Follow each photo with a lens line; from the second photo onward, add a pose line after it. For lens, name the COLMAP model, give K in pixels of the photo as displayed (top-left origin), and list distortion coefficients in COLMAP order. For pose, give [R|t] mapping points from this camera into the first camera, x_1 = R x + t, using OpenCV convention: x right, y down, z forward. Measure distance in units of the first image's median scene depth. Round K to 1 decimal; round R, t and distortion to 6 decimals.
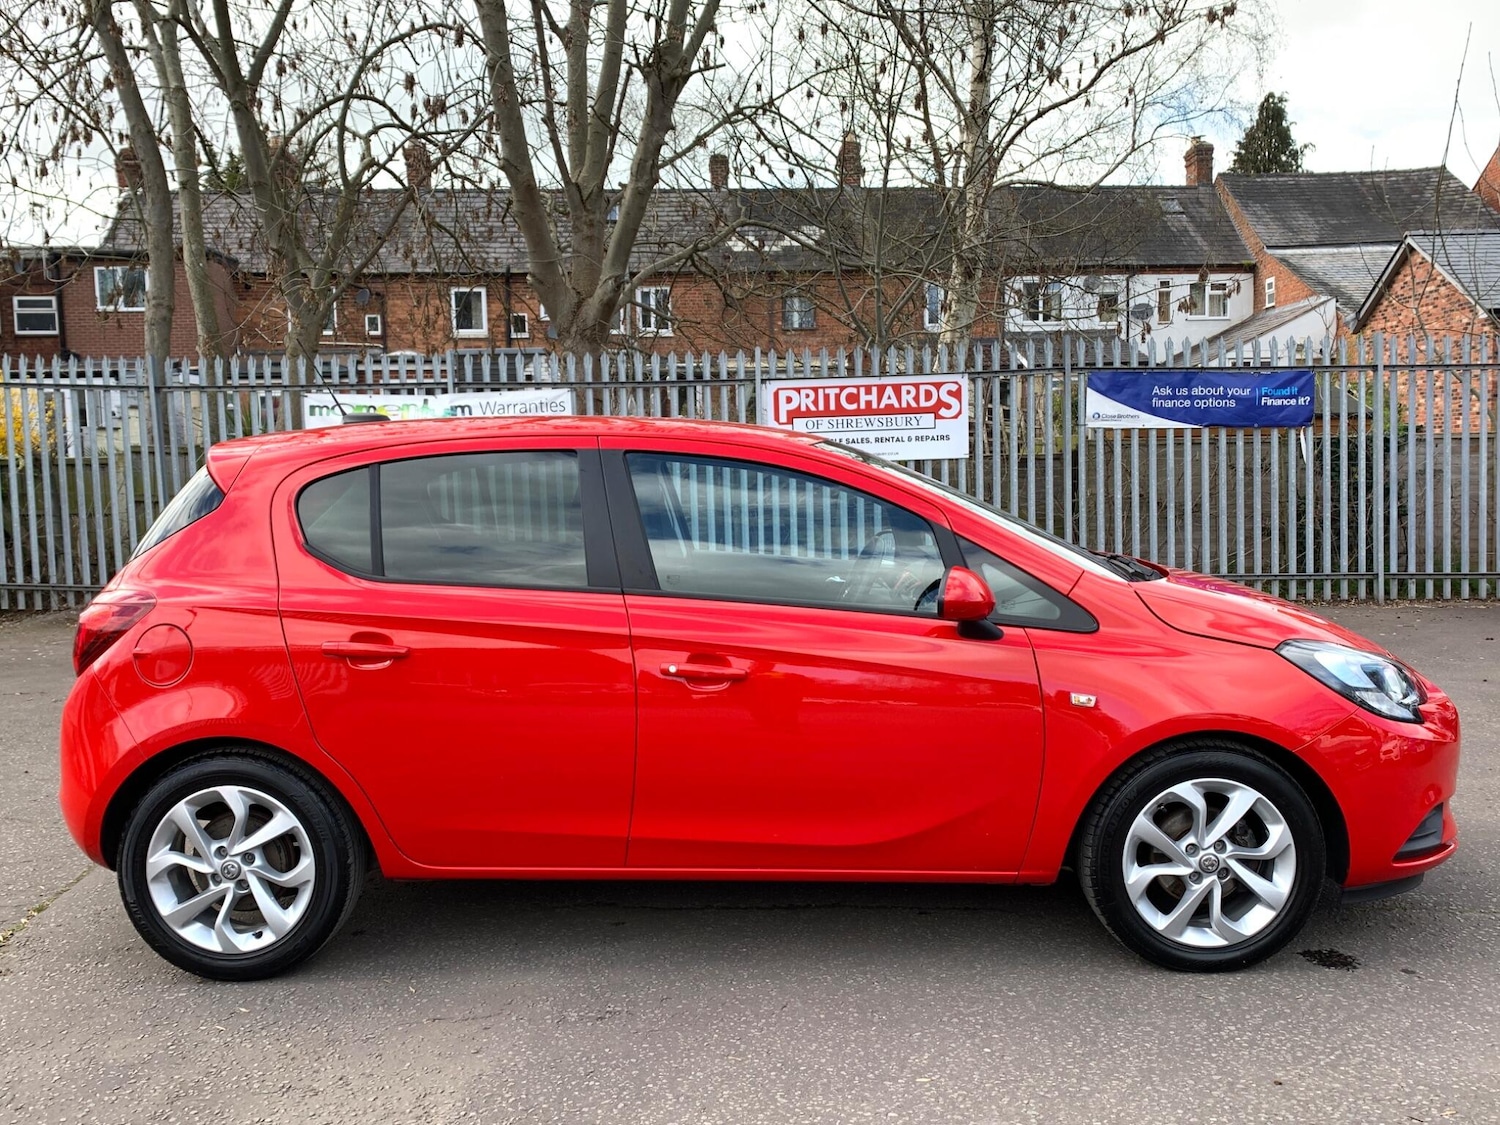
lens RADIAL K [[1311.3, 0, 742.9], [0, 1311.3, 569.8], [0, 0, 1]] dist [0.033923, -0.043990]
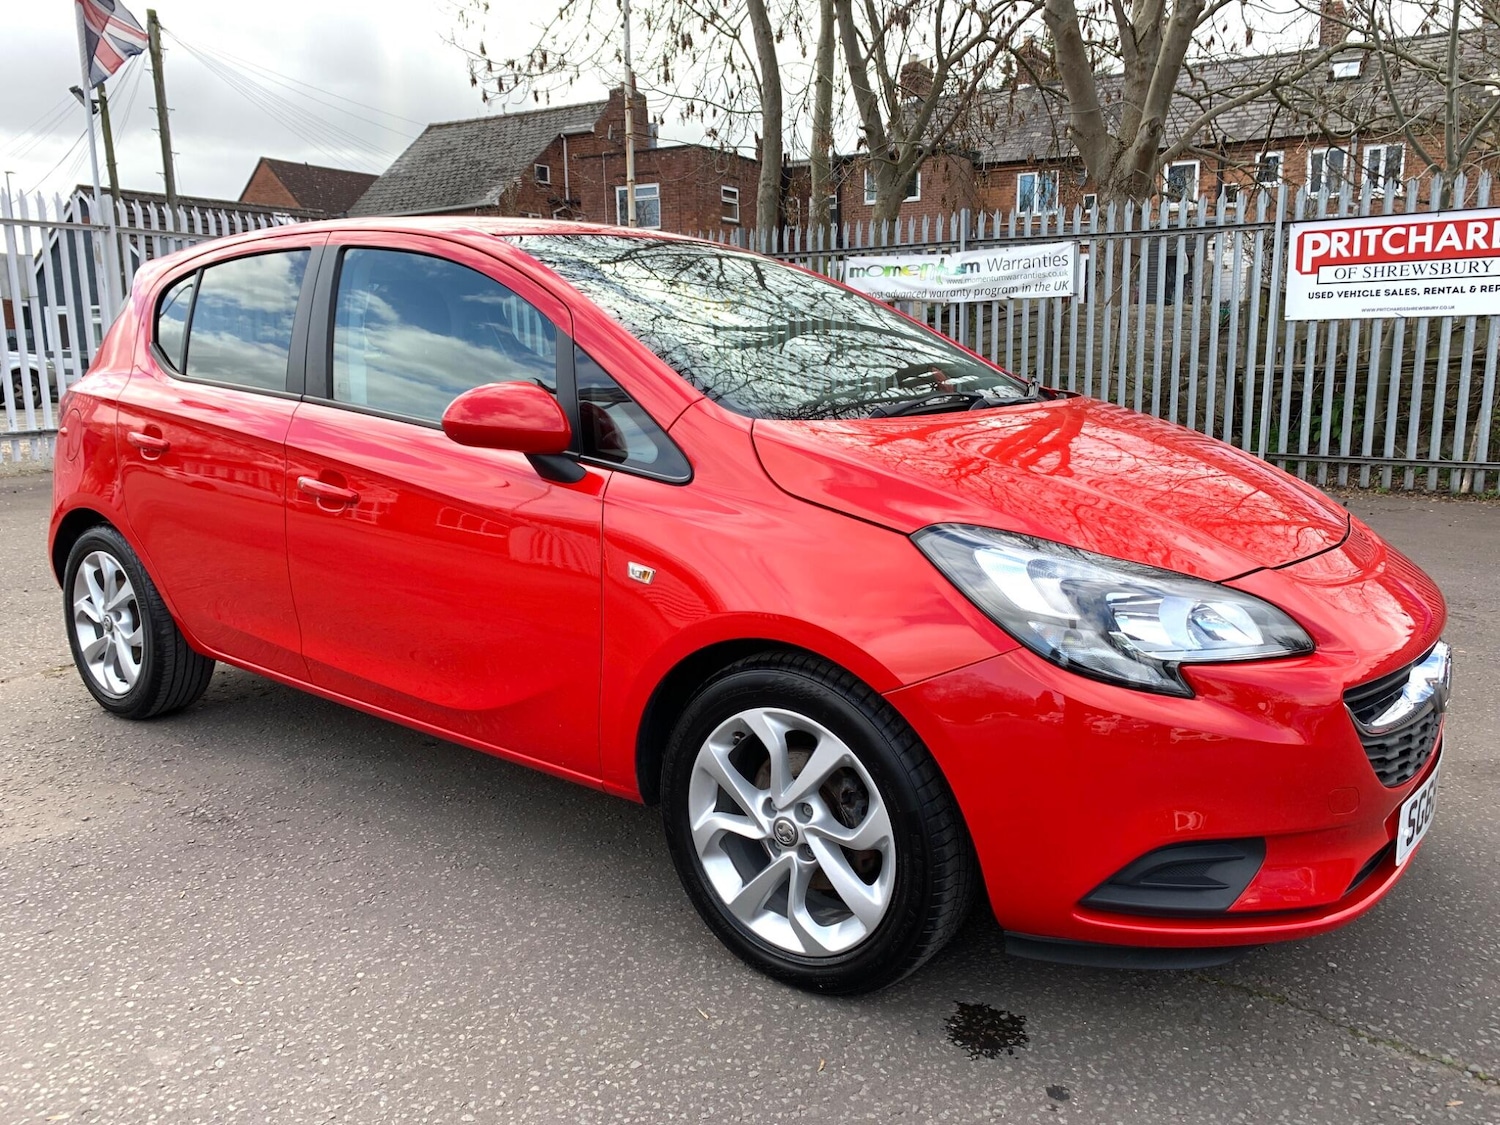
lens RADIAL K [[1139.6, 0, 744.4], [0, 1139.6, 551.6], [0, 0, 1]] dist [0.010963, -0.001738]
pose [[0.811883, 0.118411, -0.571685, 0.185867], [-0.058472, 0.990784, 0.122178, 0.002032], [0.580884, -0.065767, 0.811325, 0.146010]]
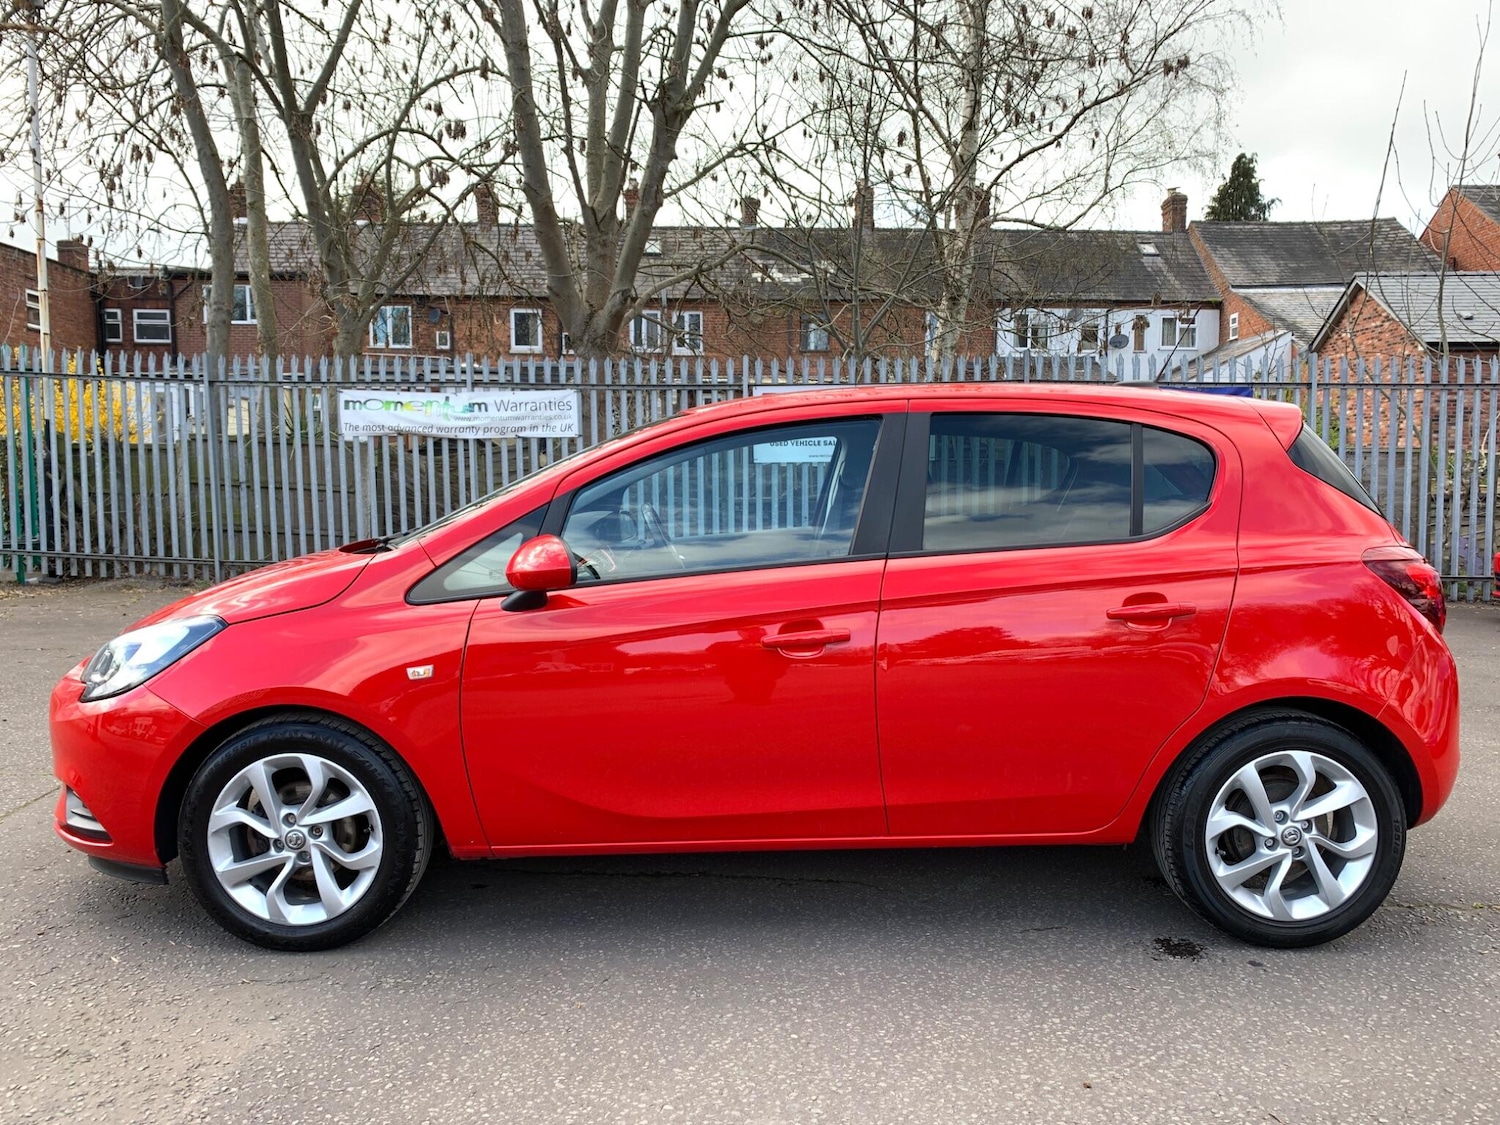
lens RADIAL K [[1139.6, 0, 744.2], [0, 1139.6, 559.5], [0, 0, 1]] dist [0.010963, -0.001738]
pose [[0.999324, 0.024364, -0.027539, 0.040689], [-0.024461, 0.999696, -0.003175, 0.005215], [0.027453, 0.003847, 0.999616, 0.041337]]
